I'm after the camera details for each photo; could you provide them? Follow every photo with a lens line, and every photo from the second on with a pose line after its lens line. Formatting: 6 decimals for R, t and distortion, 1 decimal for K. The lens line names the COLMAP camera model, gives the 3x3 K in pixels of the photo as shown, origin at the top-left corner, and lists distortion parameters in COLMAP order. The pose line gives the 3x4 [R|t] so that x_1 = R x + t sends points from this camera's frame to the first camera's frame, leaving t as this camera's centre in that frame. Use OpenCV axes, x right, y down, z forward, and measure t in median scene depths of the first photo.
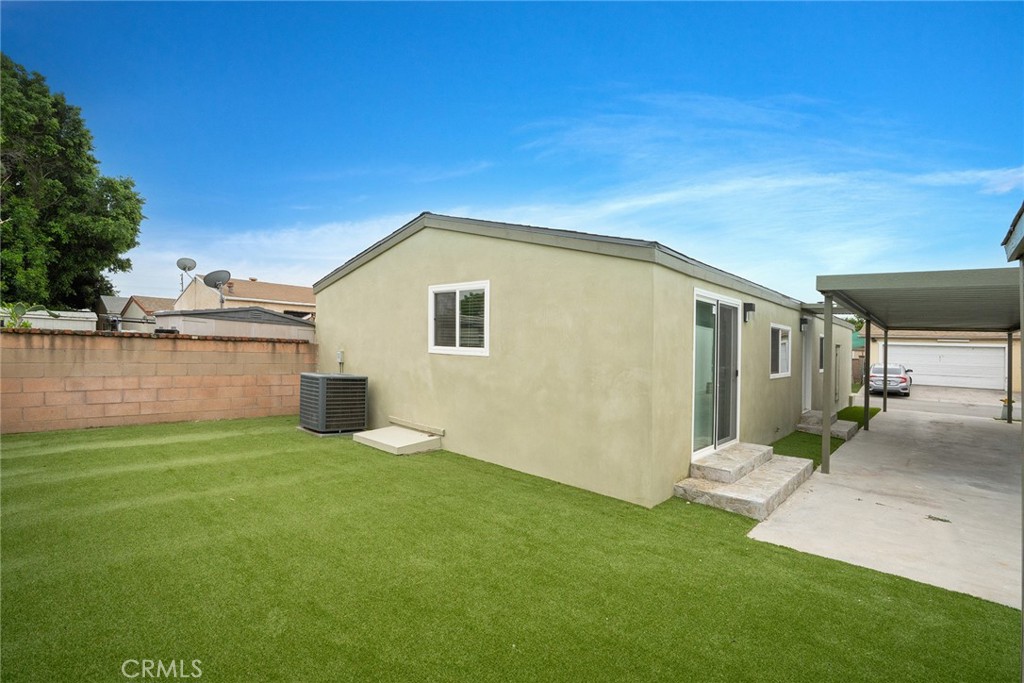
lens RADIAL K [[503.8, 0, 504.1], [0, 503.8, 324.9], [0, 0, 1]] dist [-0.074982, 0.030605]
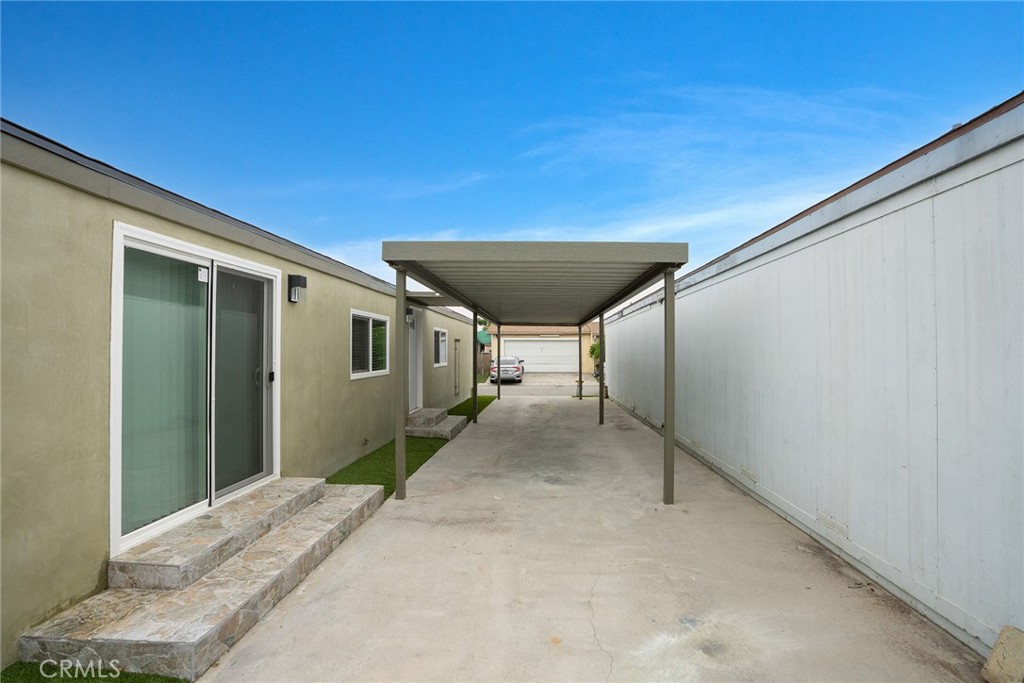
lens RADIAL K [[470.3, 0, 514.3], [0, 470.3, 343.6], [0, 0, 1]] dist [-0.058241, 0.022211]
pose [[0.787773, -0.026738, 0.615386, 0.331750], [0.006460, 0.999361, 0.035151, 0.030971], [-0.615932, -0.023715, 0.787442, 0.294151]]
